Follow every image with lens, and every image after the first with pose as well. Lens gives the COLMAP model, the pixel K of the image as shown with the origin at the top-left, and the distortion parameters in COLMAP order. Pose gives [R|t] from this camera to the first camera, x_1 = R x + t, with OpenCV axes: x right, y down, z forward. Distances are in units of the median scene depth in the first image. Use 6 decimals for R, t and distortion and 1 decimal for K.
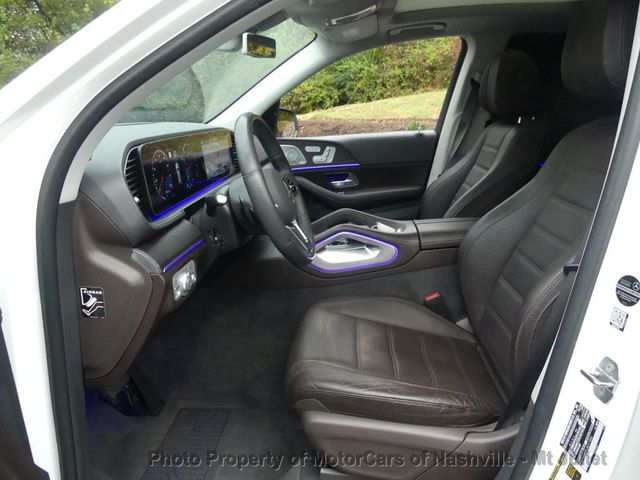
lens RADIAL K [[479.3, 0, 328.1], [0, 479.3, 238.2], [0, 0, 1]] dist [-0.005476, -0.005234]
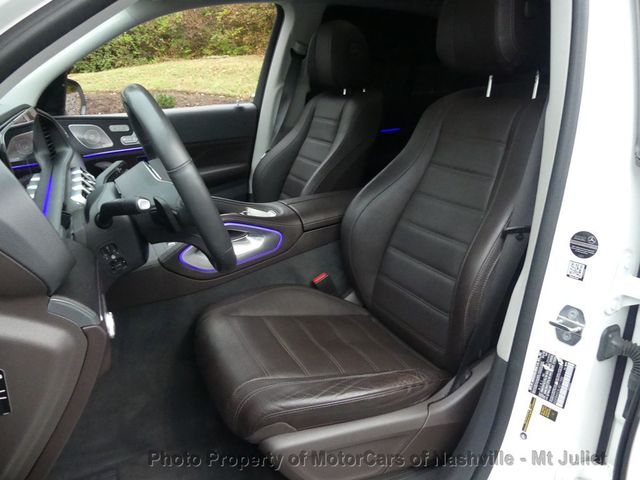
lens RADIAL K [[479.3, 0, 328.1], [0, 479.3, 238.2], [0, 0, 1]] dist [-0.005476, -0.005234]
pose [[0.868514, -0.147084, 0.473338, -0.215852], [0.120647, 0.988969, 0.085937, -0.038056], [-0.480757, -0.017530, 0.876679, 0.144813]]
